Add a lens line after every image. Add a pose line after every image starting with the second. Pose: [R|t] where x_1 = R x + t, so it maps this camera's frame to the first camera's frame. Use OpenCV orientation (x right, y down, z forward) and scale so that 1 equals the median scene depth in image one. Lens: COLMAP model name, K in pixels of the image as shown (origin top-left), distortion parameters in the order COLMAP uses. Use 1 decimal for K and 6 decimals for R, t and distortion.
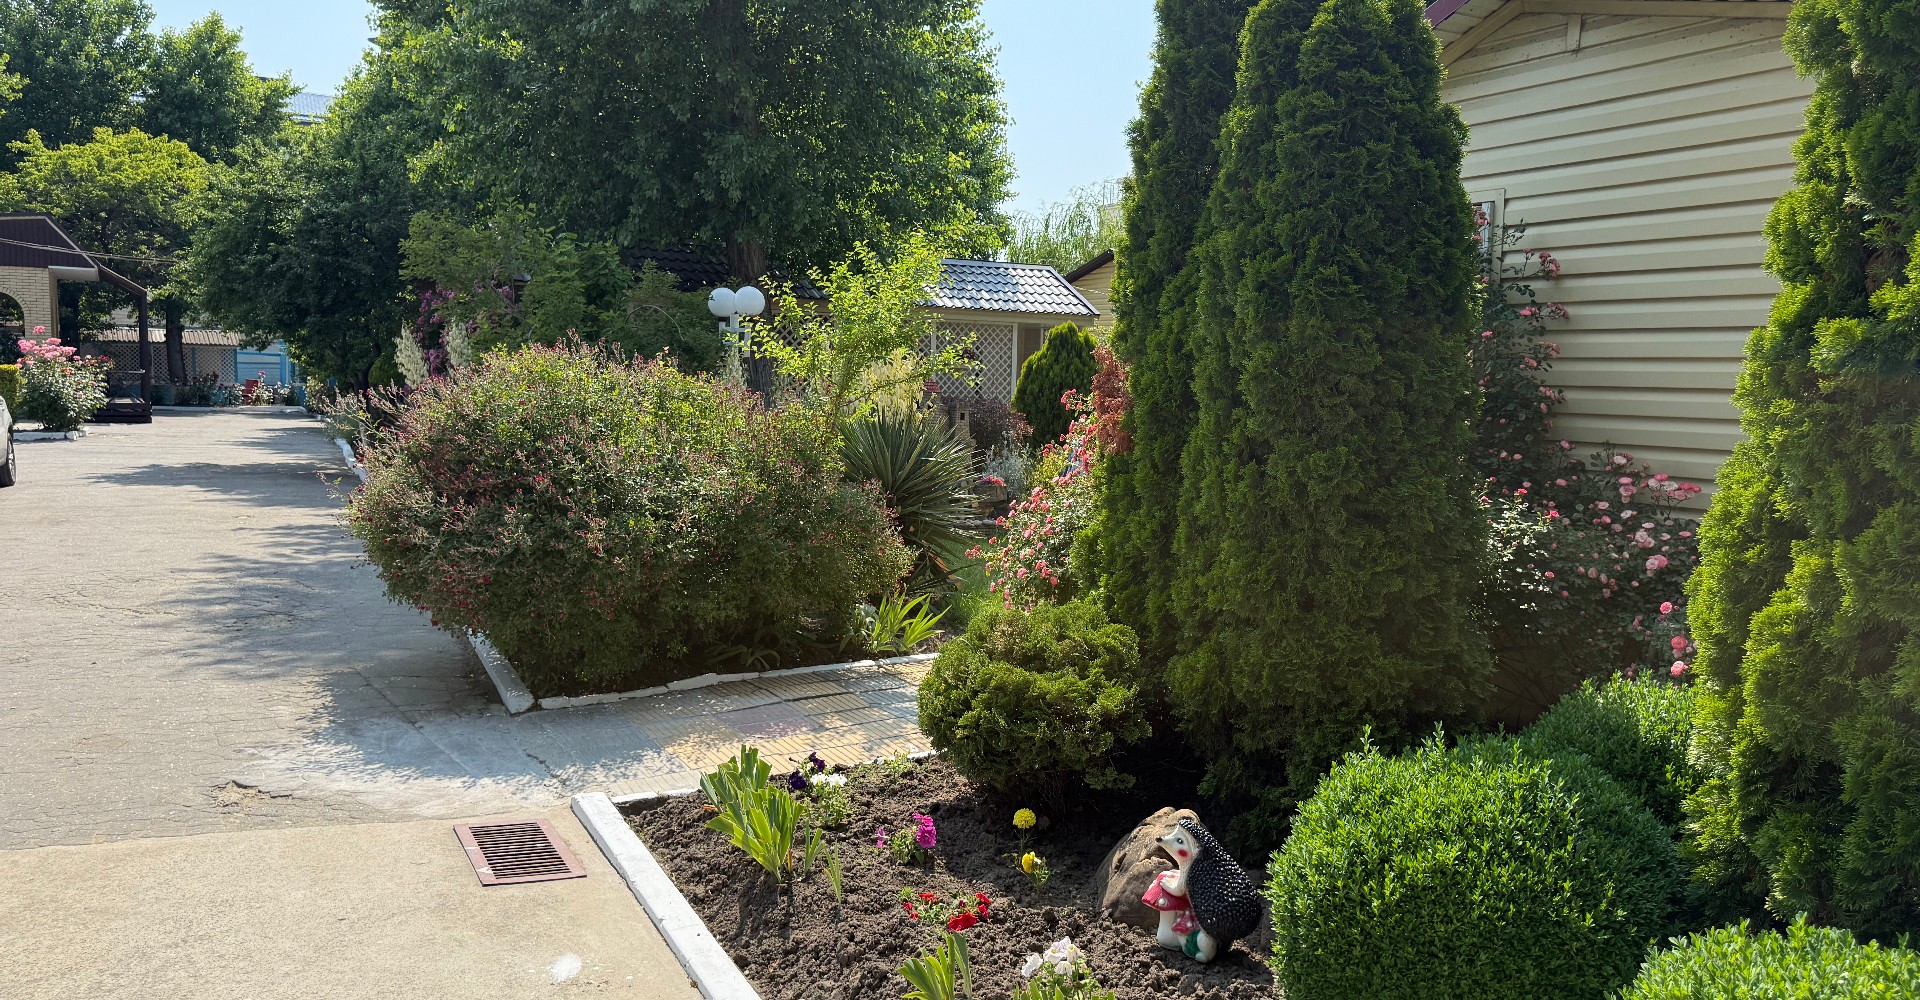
lens RADIAL K [[1394.1, 0, 896.6], [0, 1394.1, 502.7], [0, 0, 1]] dist [0.093658, -0.130223]
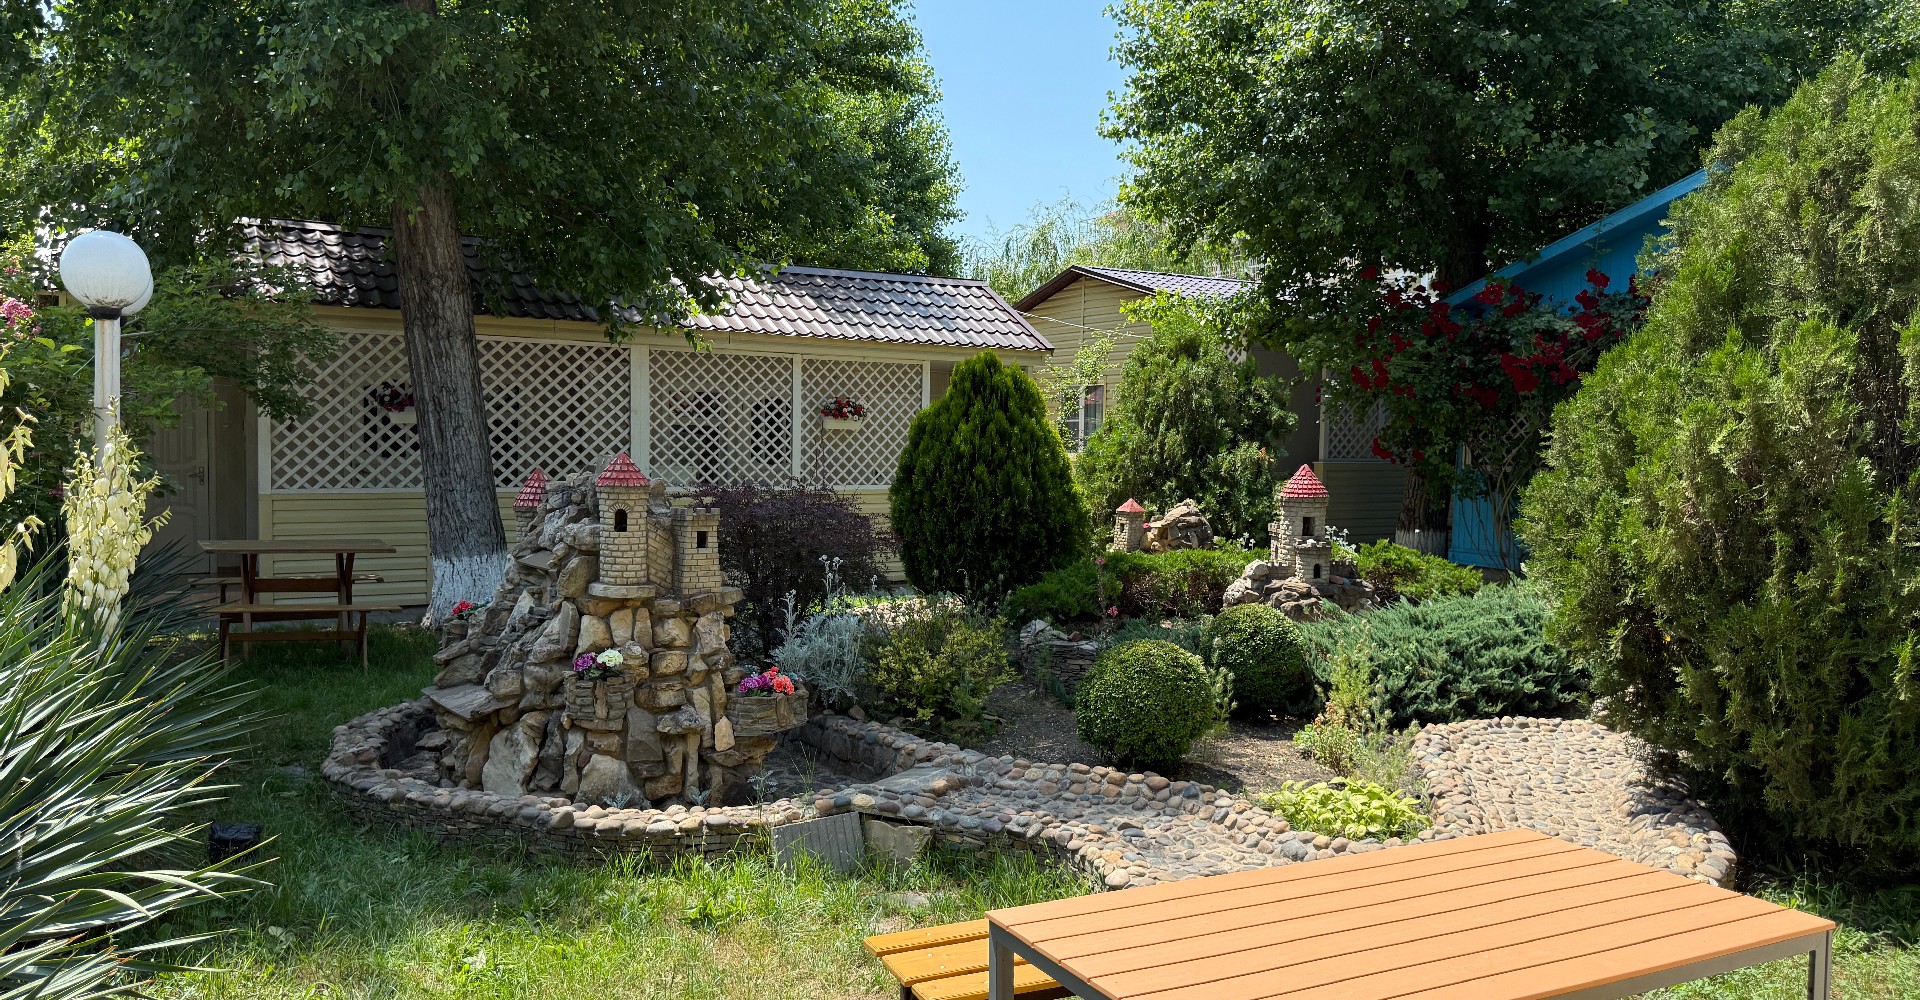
lens RADIAL K [[1396.5, 0, 918.5], [0, 1396.5, 498.2], [0, 0, 1]] dist [0.178901, -0.364870]
pose [[0.999670, -0.002919, 0.025538, 0.348125], [0.004121, 0.998880, -0.047135, -0.177238], [-0.025372, 0.047225, 0.998562, 1.858953]]
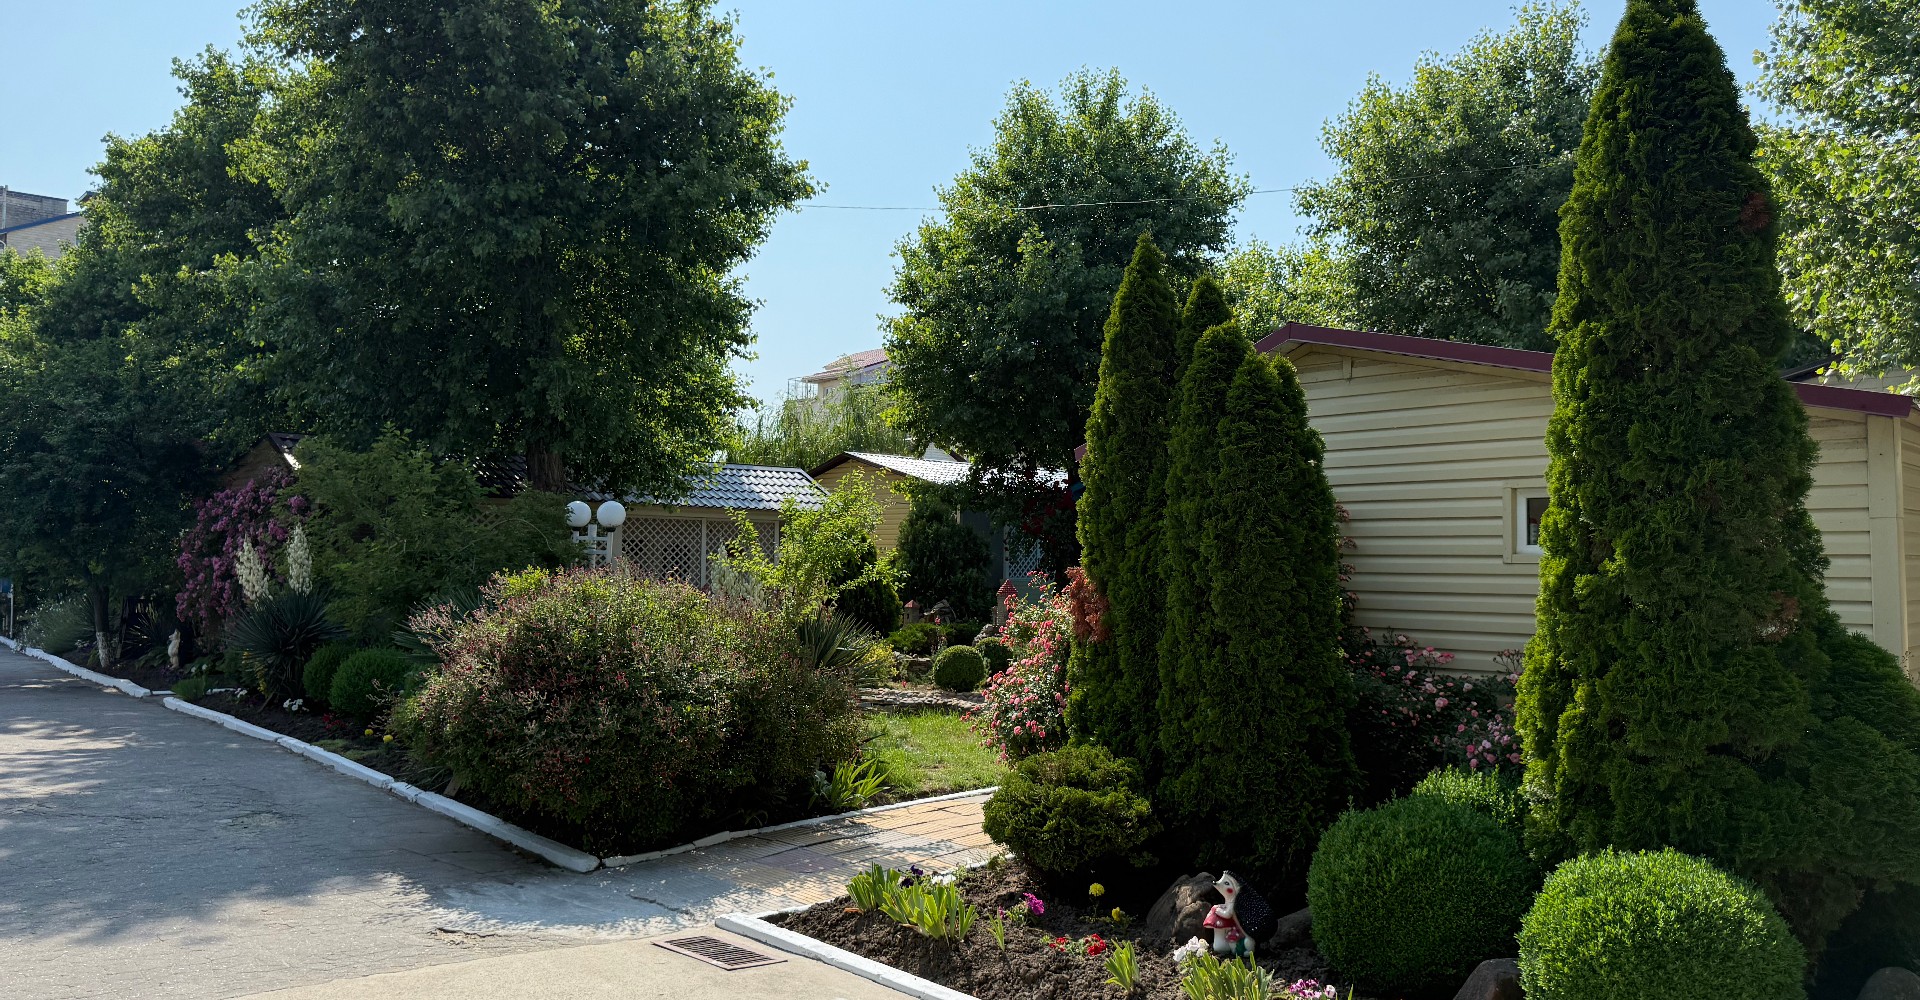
lens RADIAL K [[1396.5, 0, 918.5], [0, 1396.5, 498.2], [0, 0, 1]] dist [0.178901, -0.364870]
pose [[0.967661, -0.005148, 0.252201, -0.477709], [0.038883, 0.990887, -0.128962, -0.002563], [-0.249239, 0.134598, 0.959043, -0.469238]]
